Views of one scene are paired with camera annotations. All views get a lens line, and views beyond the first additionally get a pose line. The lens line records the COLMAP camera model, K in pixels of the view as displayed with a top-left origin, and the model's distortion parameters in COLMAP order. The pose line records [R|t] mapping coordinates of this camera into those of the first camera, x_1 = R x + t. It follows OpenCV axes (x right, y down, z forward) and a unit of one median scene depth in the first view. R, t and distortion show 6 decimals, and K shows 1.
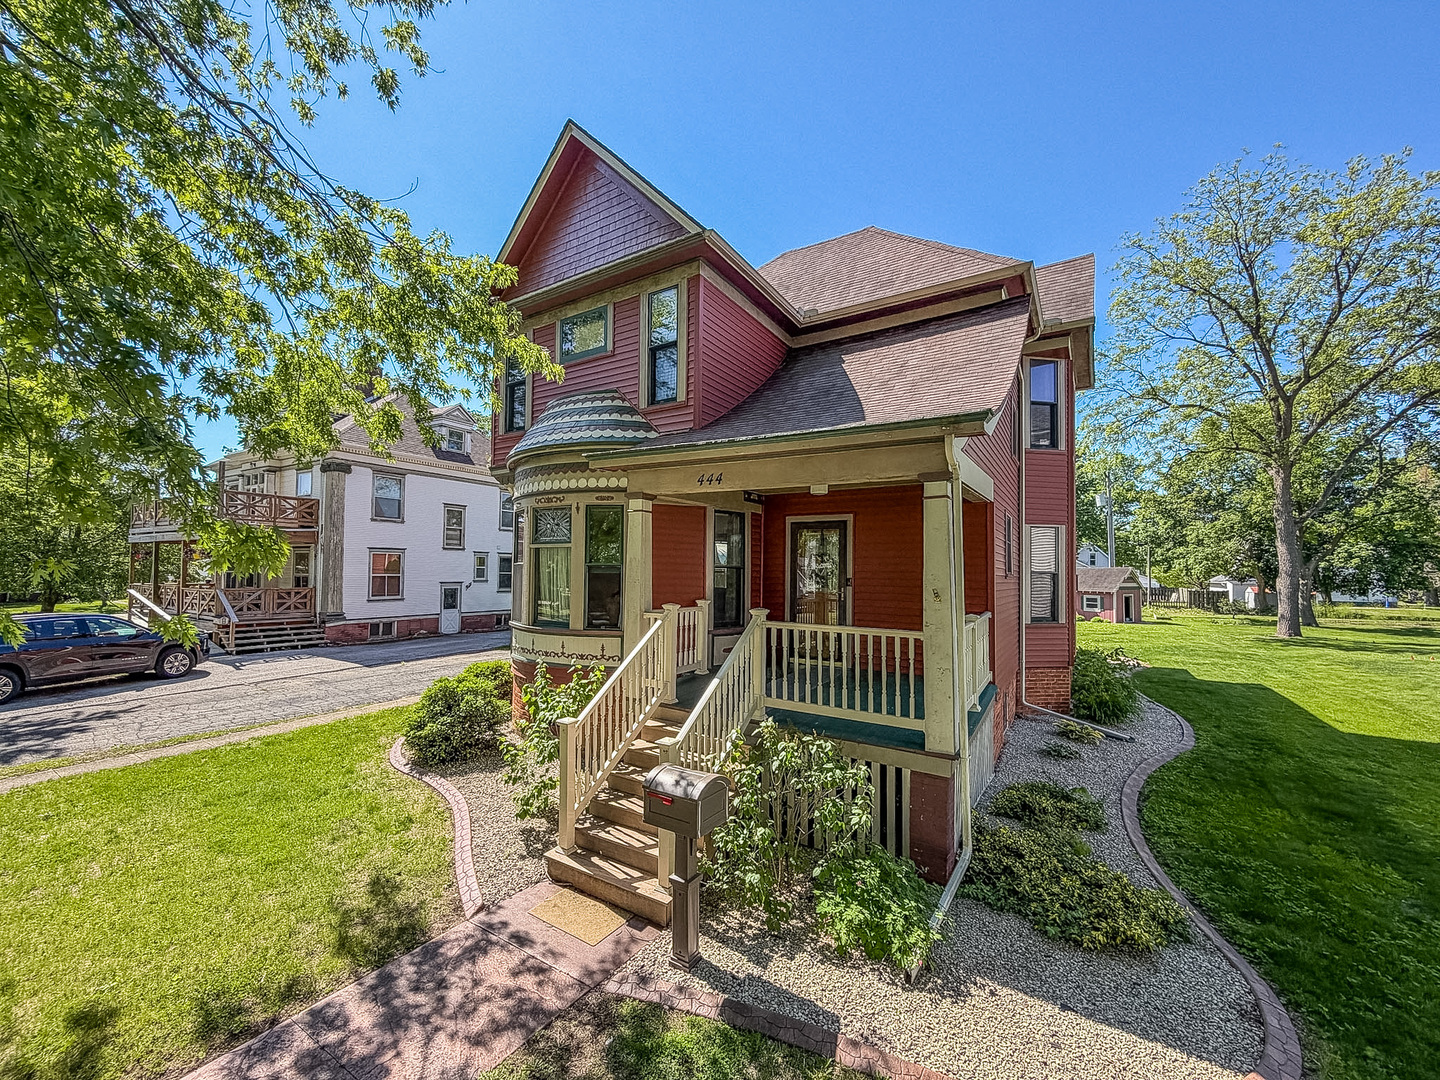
lens RADIAL K [[577.8, 0, 712.7], [0, 577.8, 558.2], [0, 0, 1]] dist [0.001364, 0.000288]
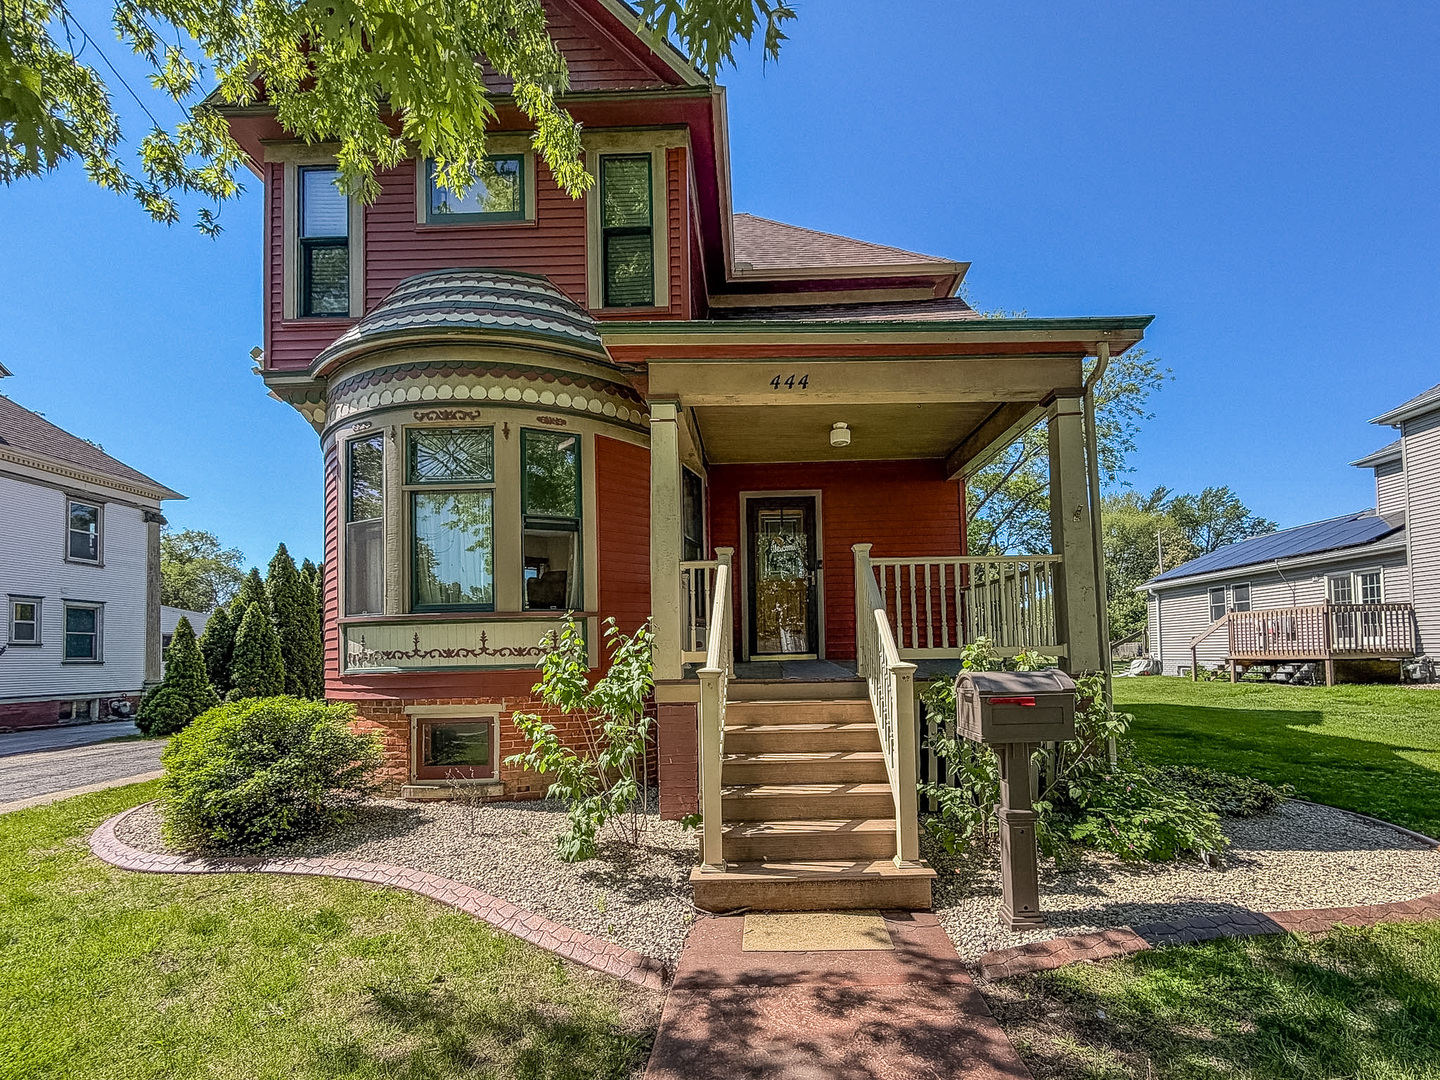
lens RADIAL K [[621.4, 0, 756.1], [0, 621.4, 636.1], [0, 0, 1]] dist [-0.002879, -0.000244]
pose [[0.844648, -0.013504, 0.535152, -0.385147], [0.018220, 0.999828, -0.003527, 0.161941], [-0.535012, 0.012729, 0.844749, 0.248332]]
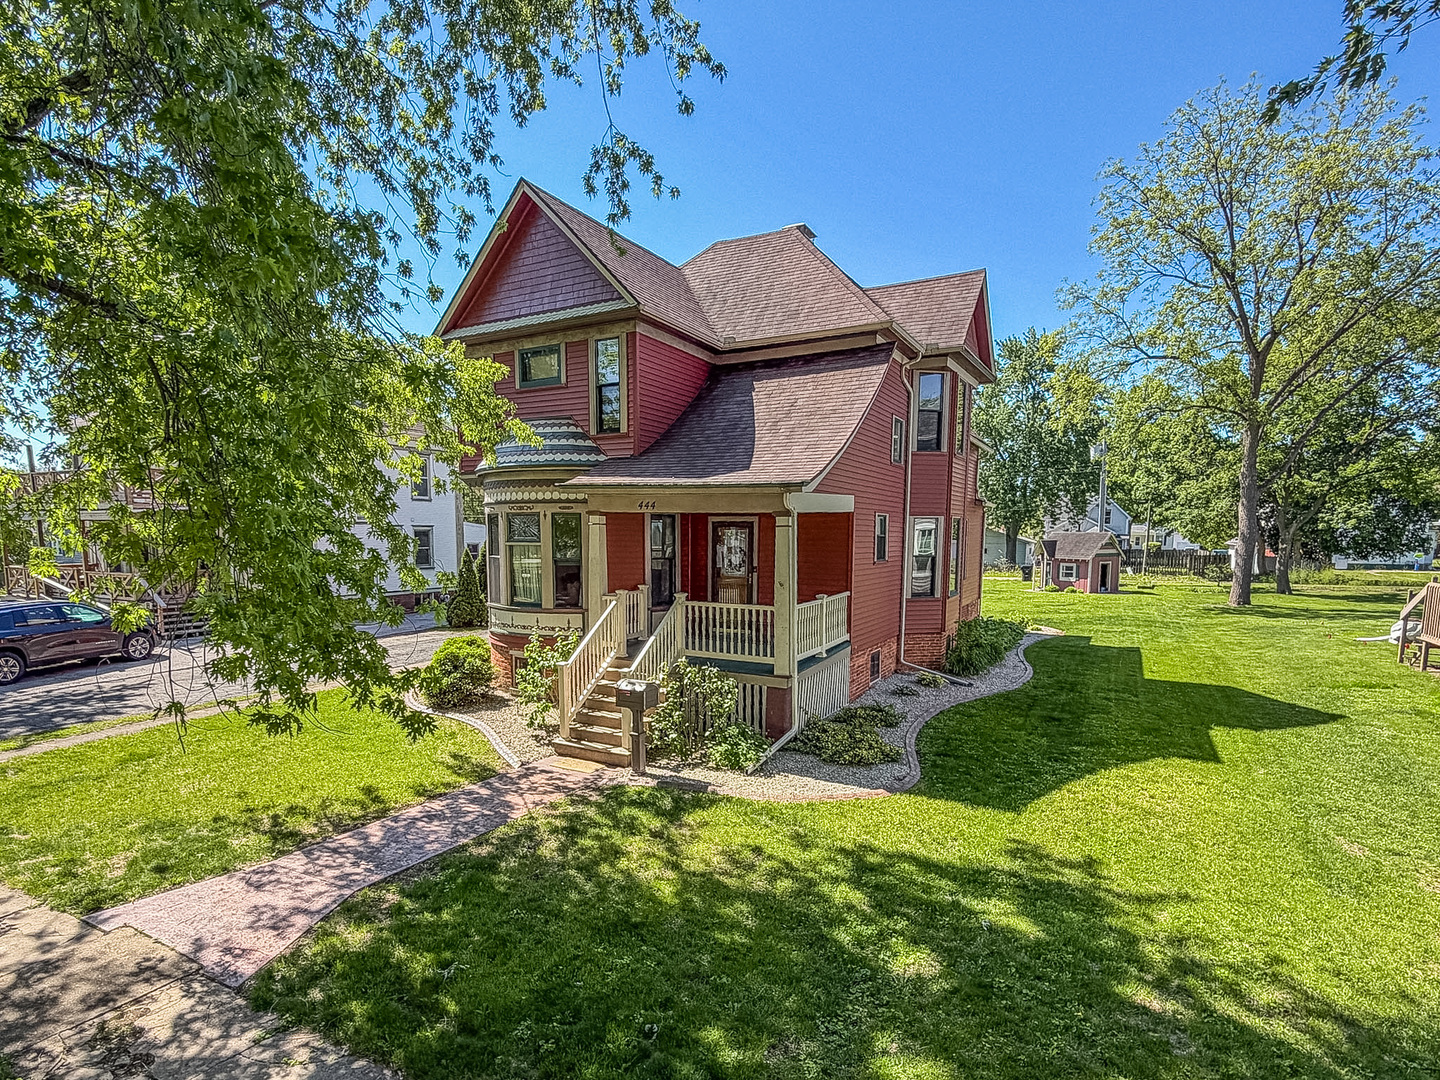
lens RADIAL K [[759.6, 0, 692.9], [0, 759.6, 639.7], [0, 0, 1]] dist [-0.006625, -0.000880]
pose [[0.998676, -0.017311, 0.048439, 0.009869], [0.009017, 0.986004, 0.166475, -0.094088], [-0.050643, -0.165818, 0.984855, -0.751198]]
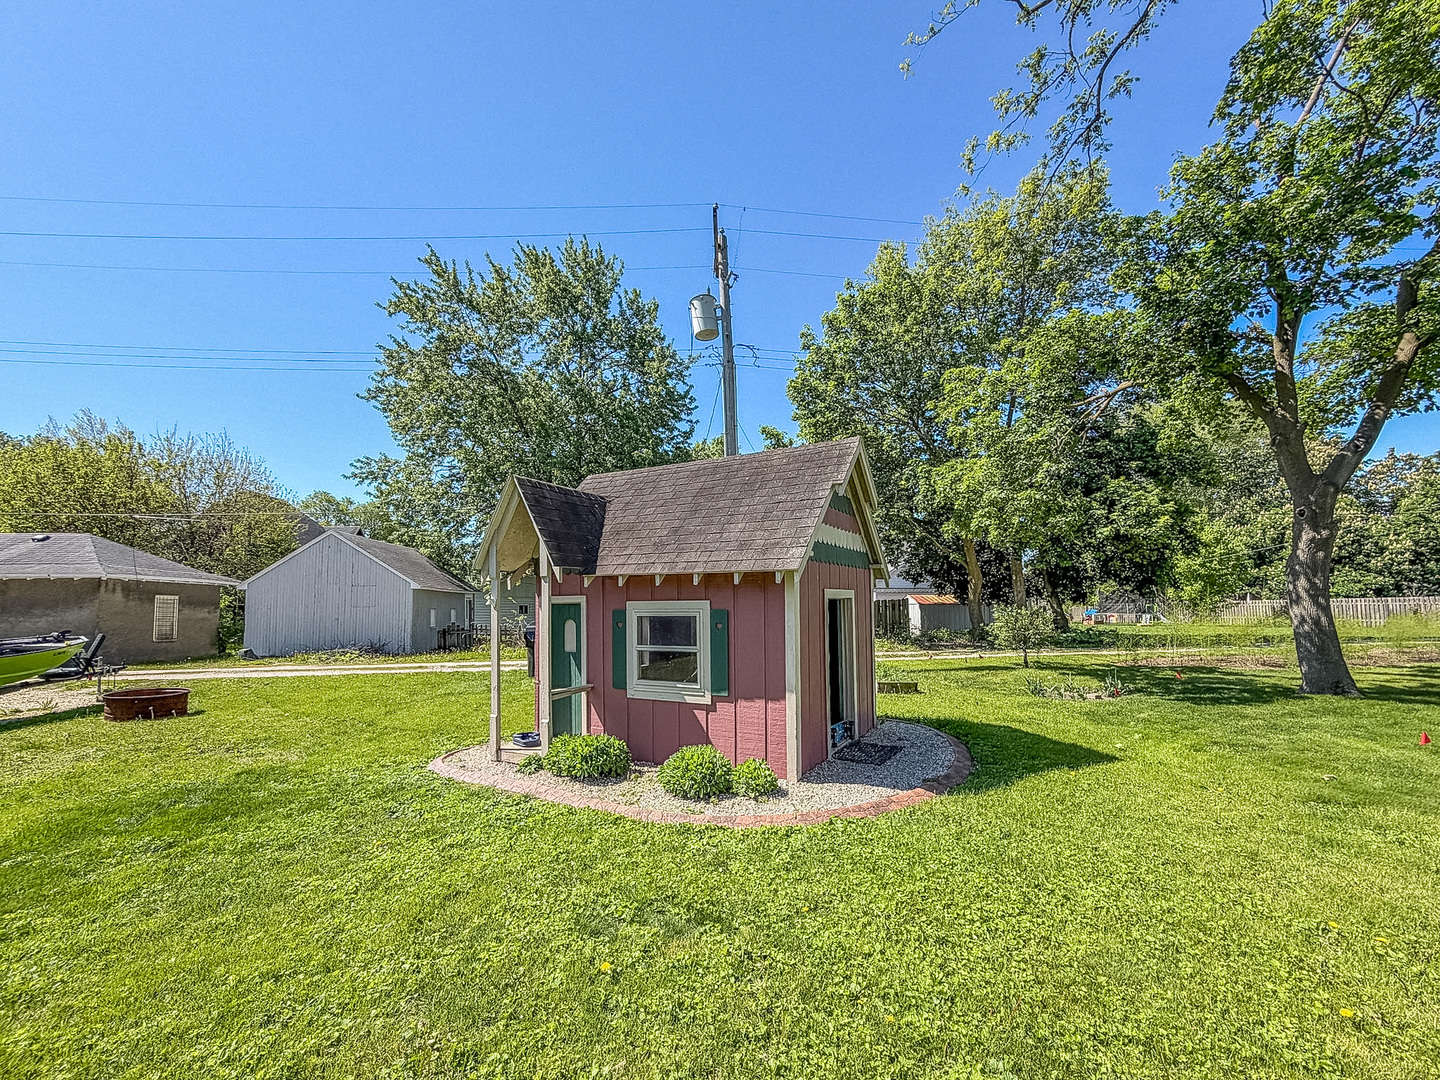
lens RADIAL K [[593.7, 0, 720.3], [0, 593.7, 586.0], [0, 0, 1]] dist [0.000973, -0.000539]
pose [[0.803722, 0.011179, 0.594900, 2.495788], [-0.010214, 0.999935, -0.004992, 0.266494], [-0.594918, -0.002064, 0.803784, 3.763242]]
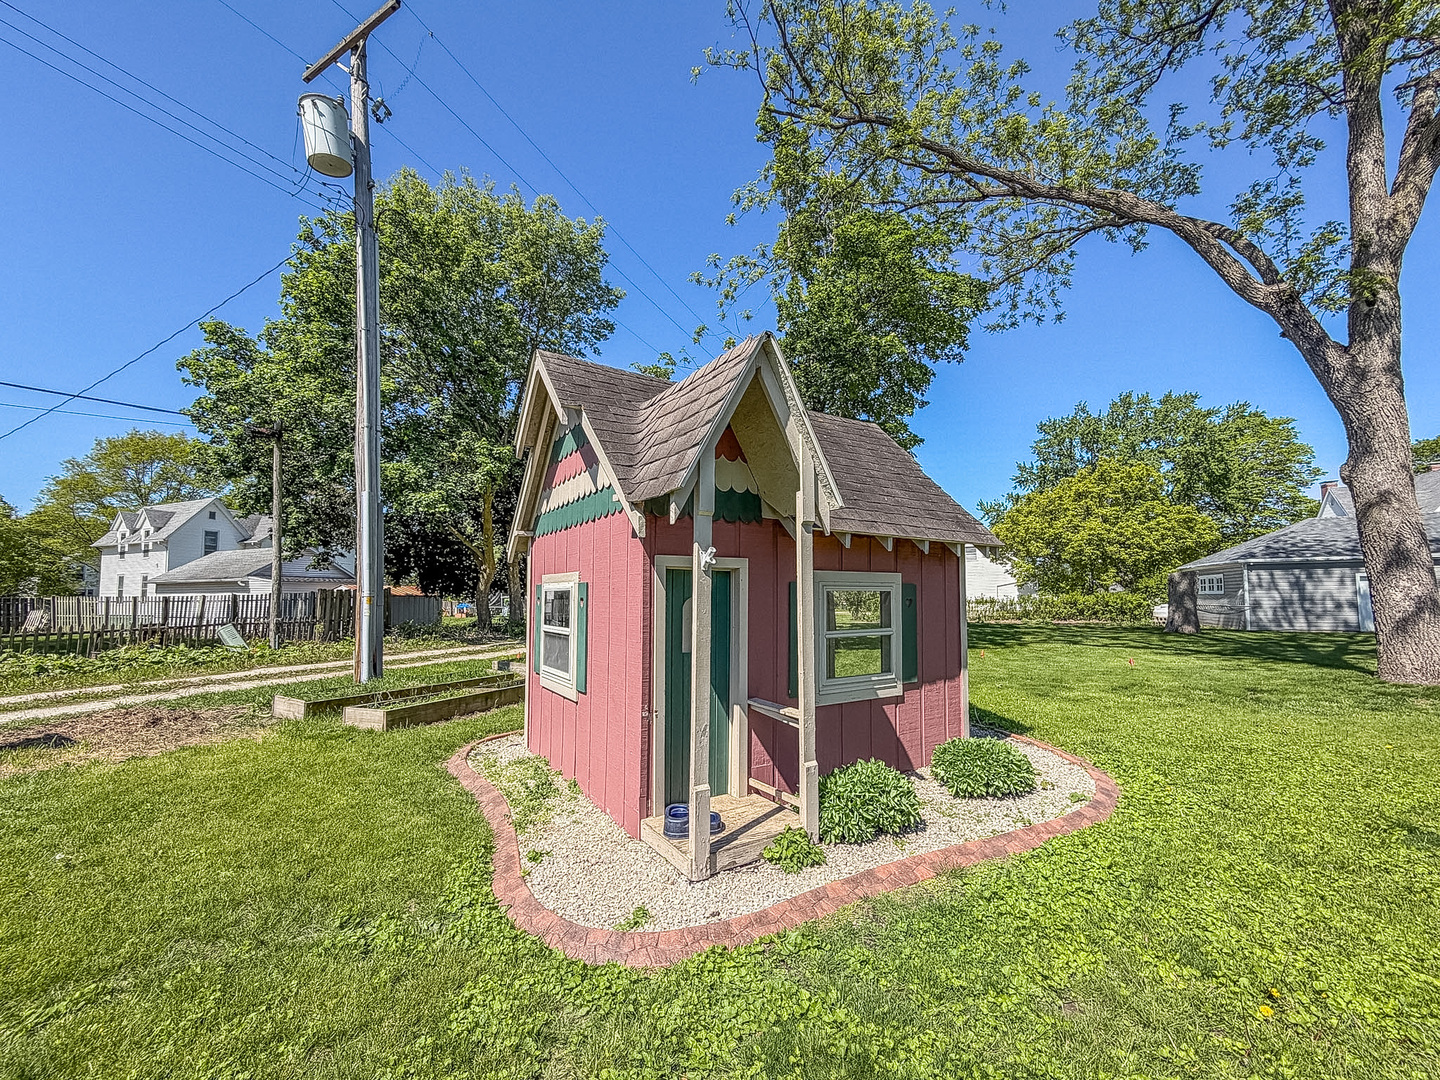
lens RADIAL K [[593.7, 0, 717.9], [0, 593.7, 561.3], [0, 0, 1]] dist [0.000973, -0.000539]
pose [[-0.139458, 0.059564, 0.988435, 2.335376], [-0.030306, 0.997465, -0.064384, 0.312255], [-0.989764, -0.038935, -0.137299, 4.593754]]
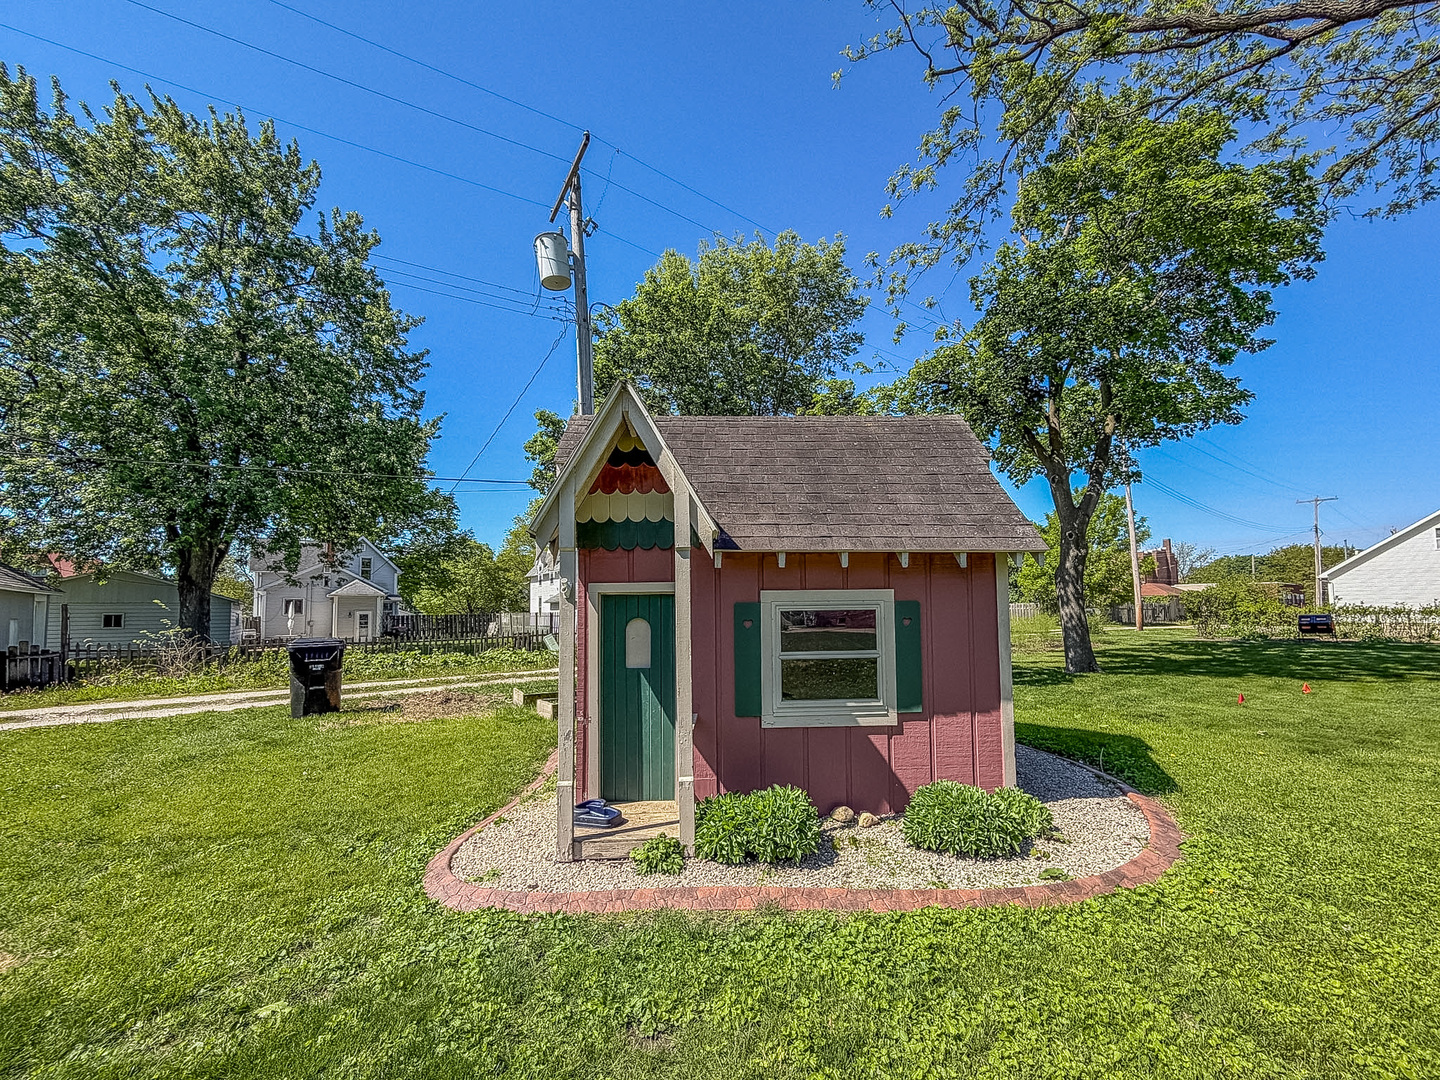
lens RADIAL K [[593.7, 0, 719.3], [0, 593.7, 572.5], [0, 0, 1]] dist [0.000973, -0.000539]
pose [[0.382863, 0.054180, 0.922215, 2.345657], [-0.017350, 0.998524, -0.051460, 0.295450], [-0.923642, 0.003702, 0.383238, 4.269525]]
